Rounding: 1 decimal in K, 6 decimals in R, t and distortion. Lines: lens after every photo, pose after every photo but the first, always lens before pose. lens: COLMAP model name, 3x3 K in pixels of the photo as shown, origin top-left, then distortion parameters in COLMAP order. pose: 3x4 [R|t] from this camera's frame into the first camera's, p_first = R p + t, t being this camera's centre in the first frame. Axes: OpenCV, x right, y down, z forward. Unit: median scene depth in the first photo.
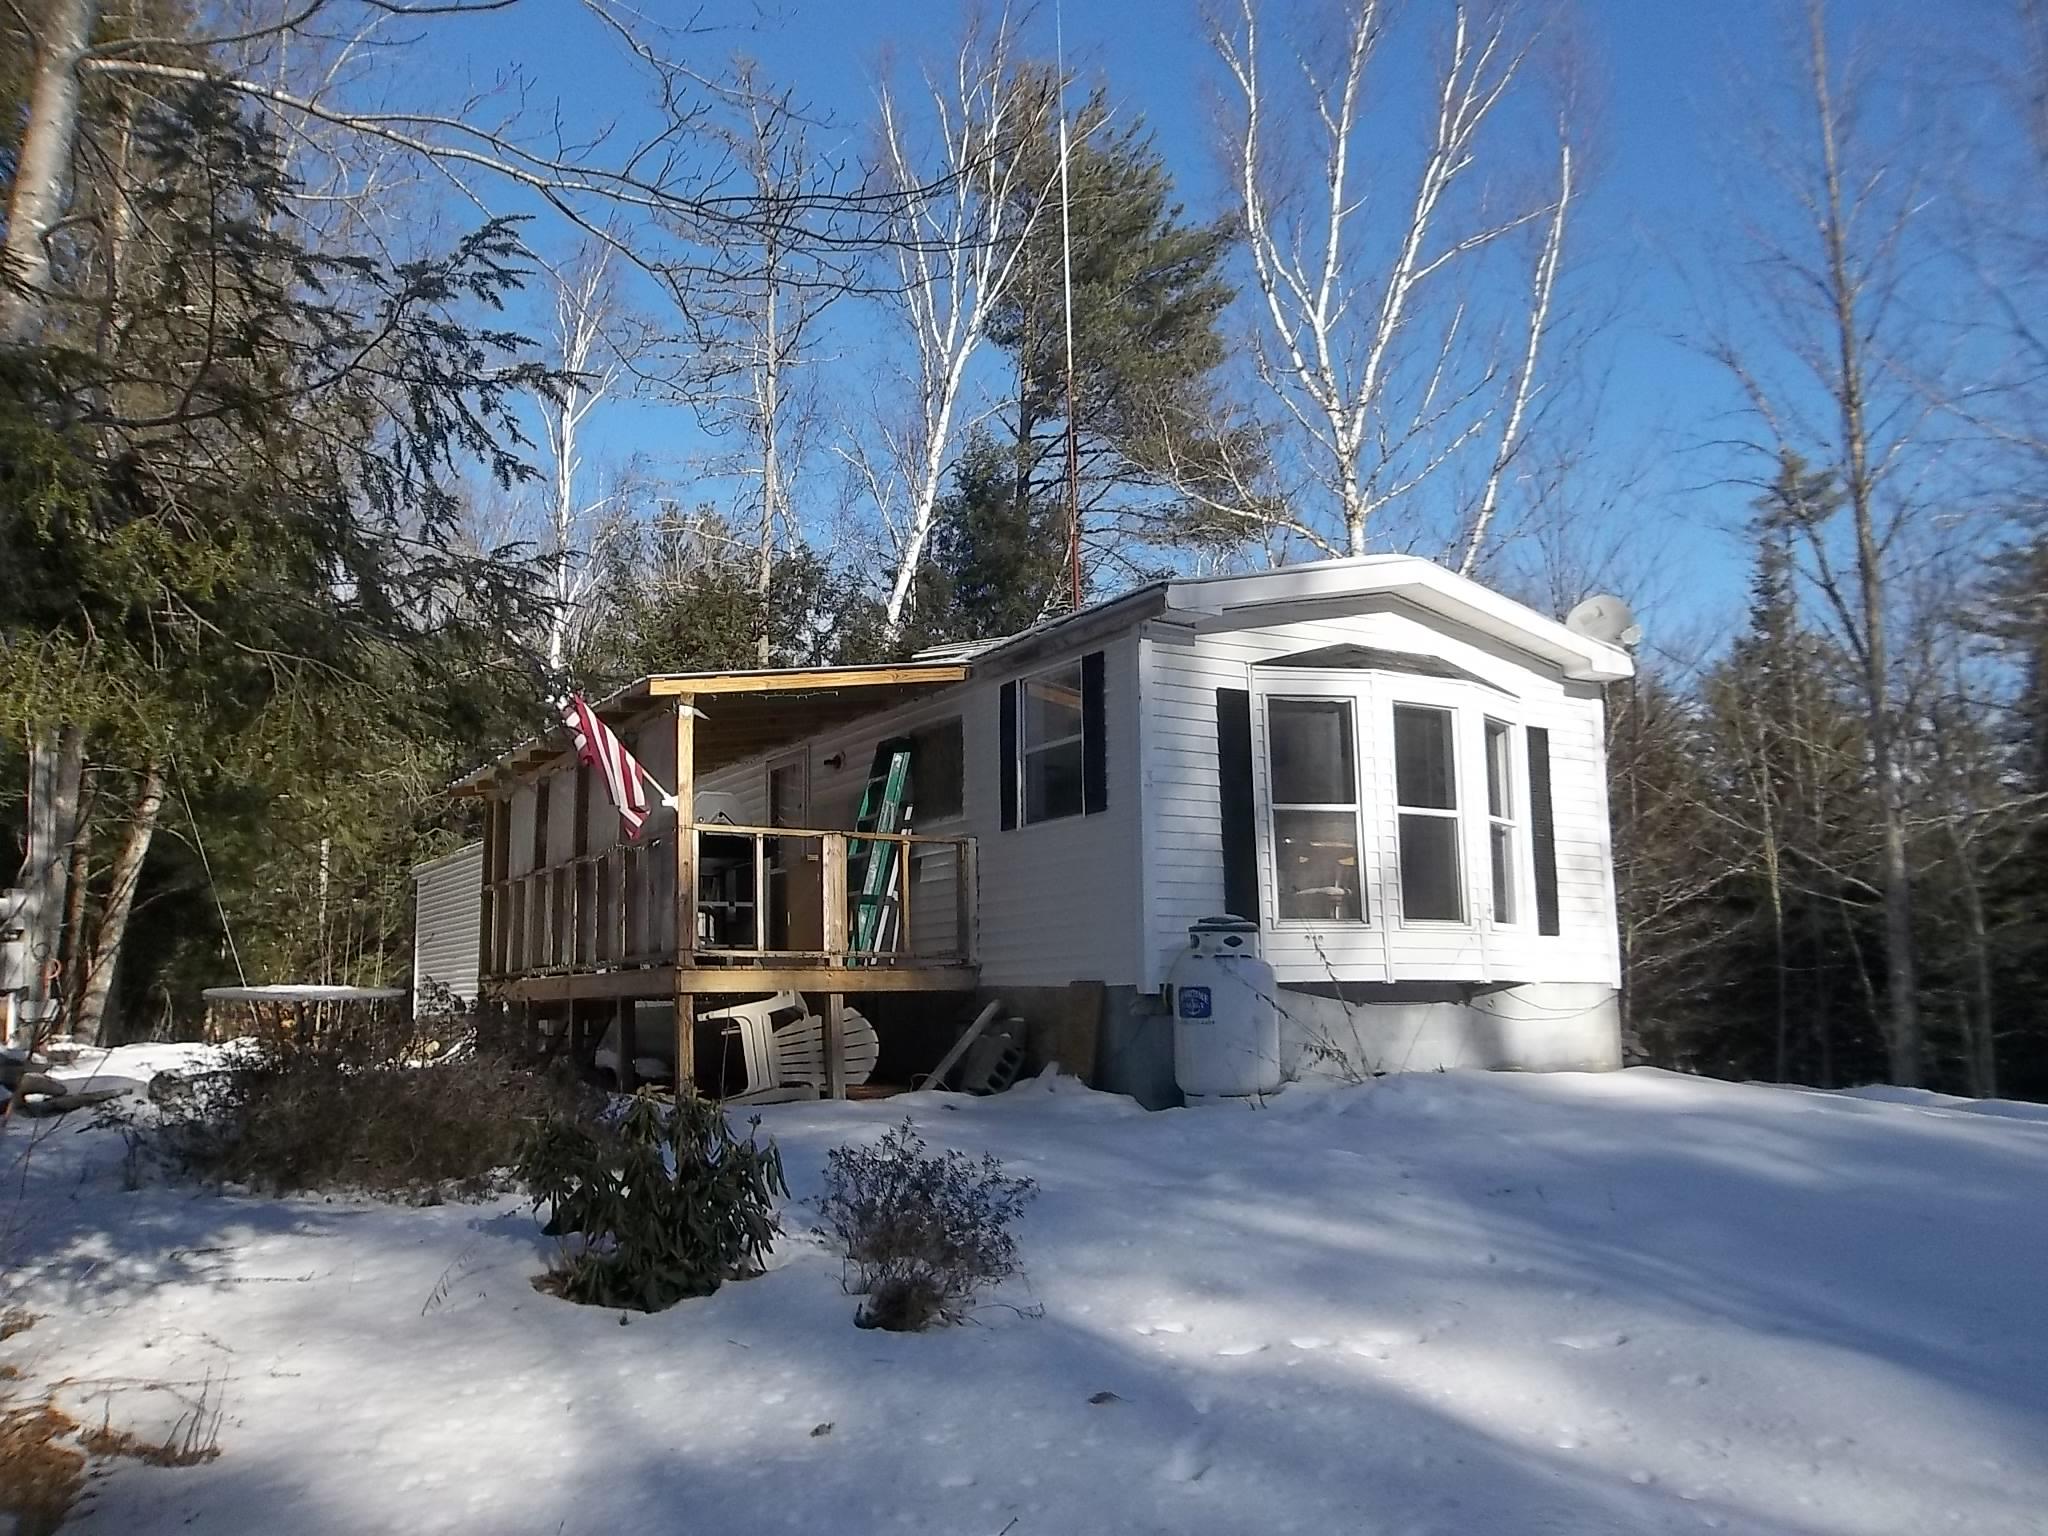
lens RADIAL K [[1650.9, 0, 1015.4], [0, 1650.9, 761.1], [0, 0, 1]] dist [-0.002832, 0.000808]
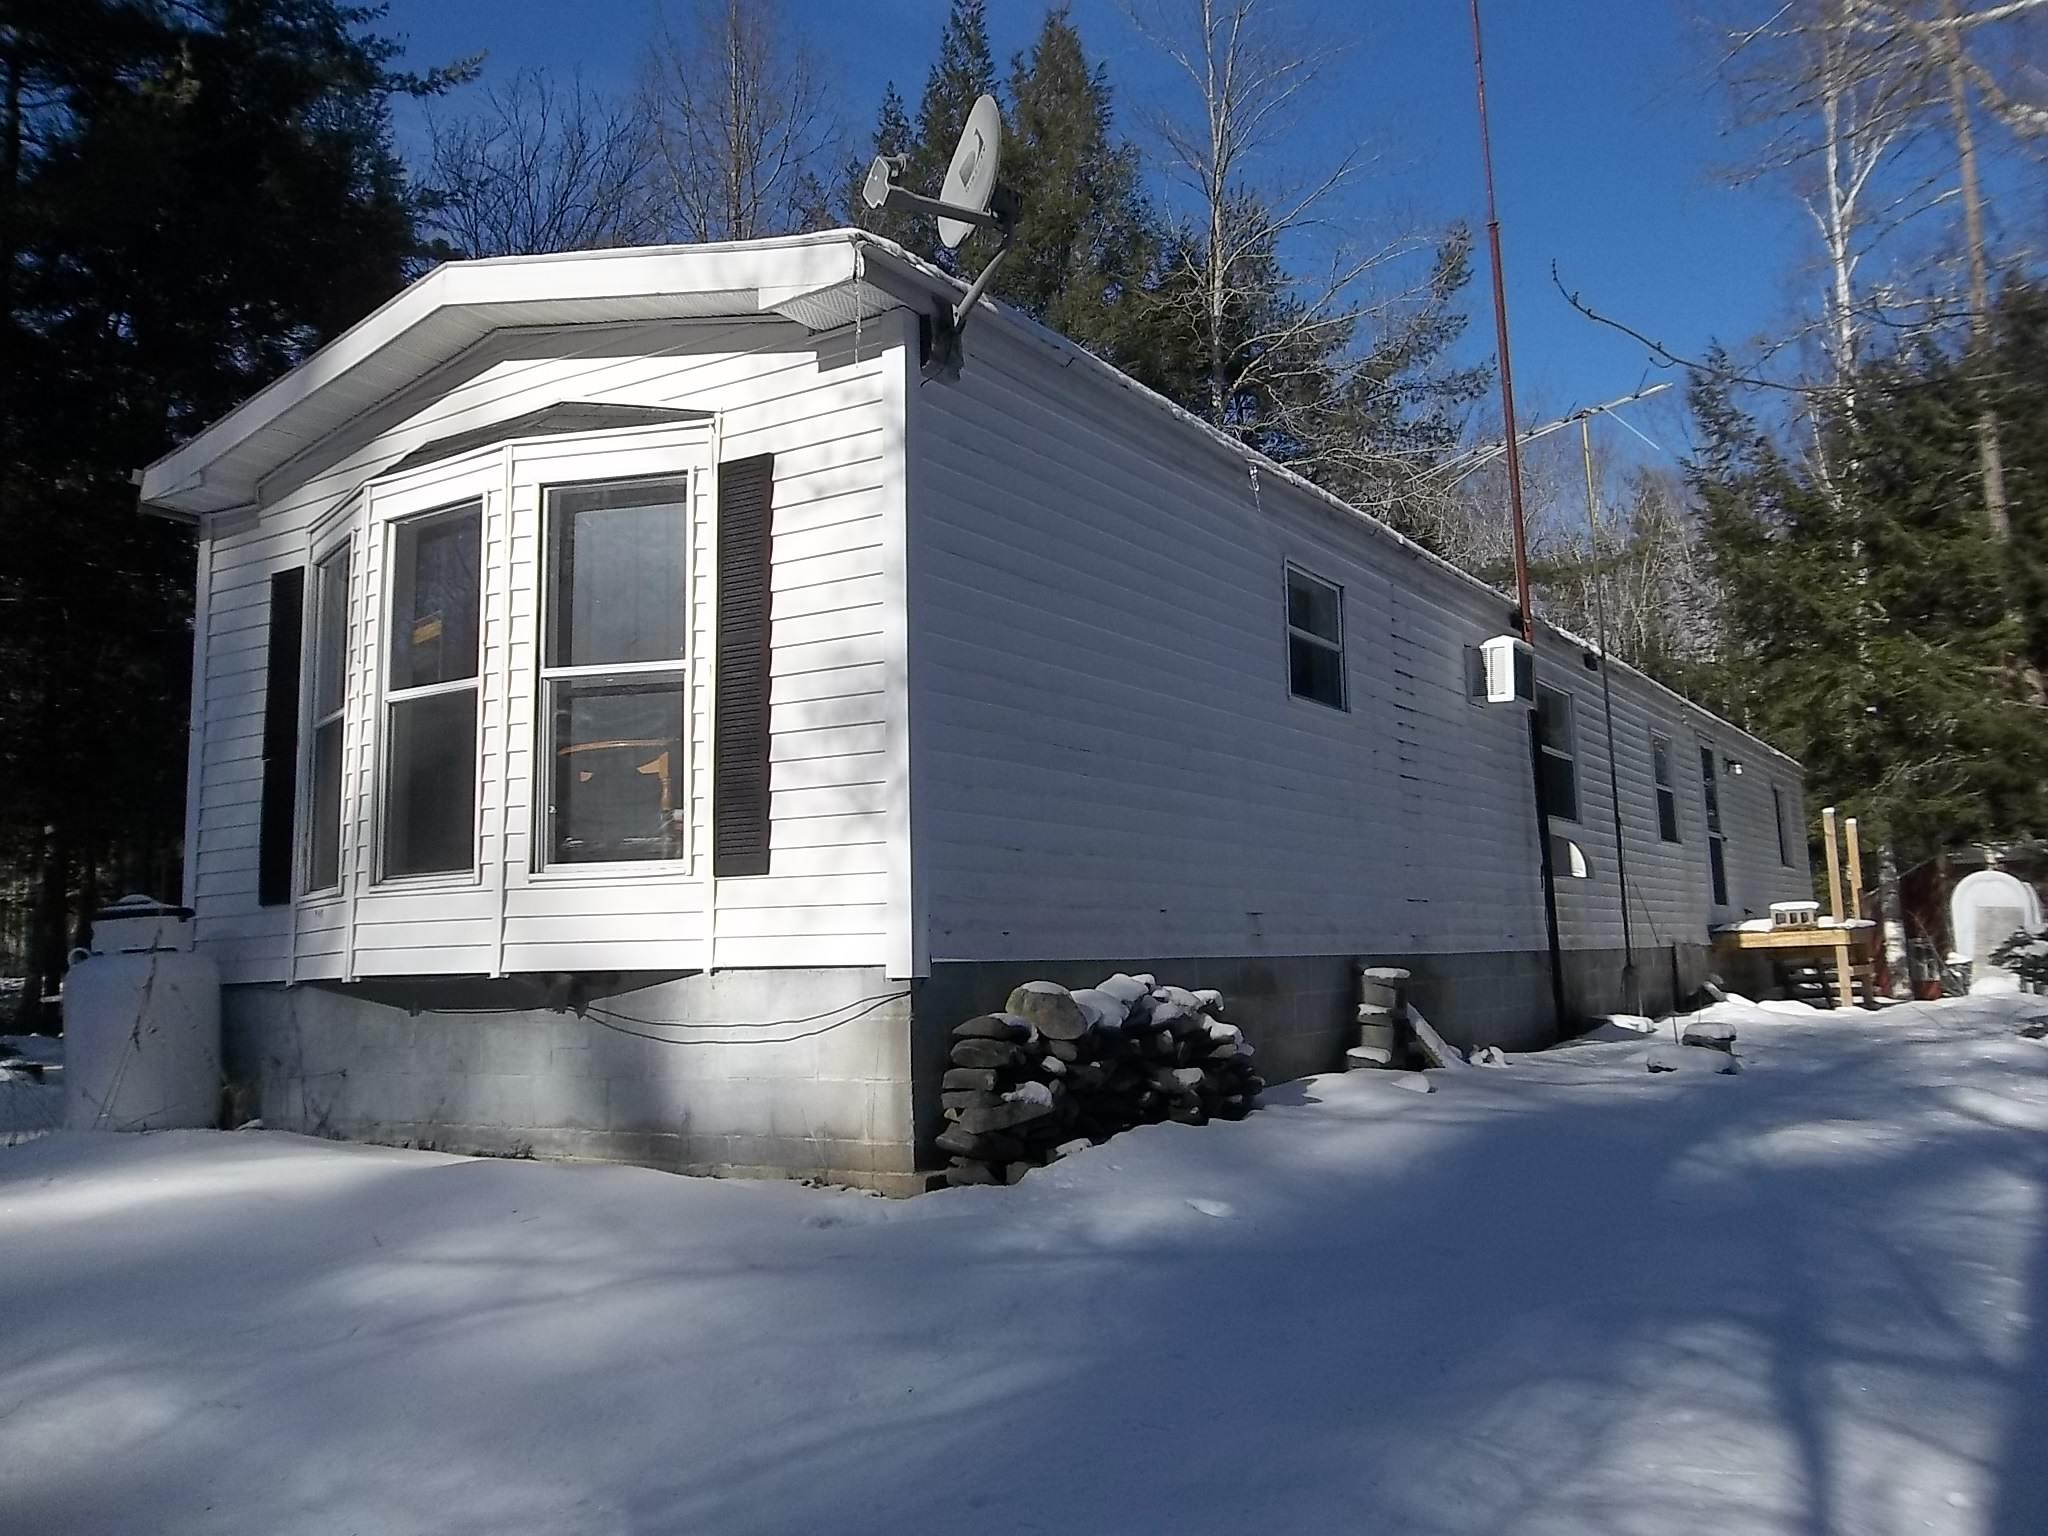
lens RADIAL K [[1650.9, 0, 1015.4], [0, 1650.9, 761.1], [0, 0, 1]] dist [-0.002832, 0.000808]
pose [[0.428062, -0.115309, -0.896363, 0.807558], [0.146847, 0.987521, -0.056909, 0.112903], [0.891740, -0.107268, 0.439653, 0.863242]]
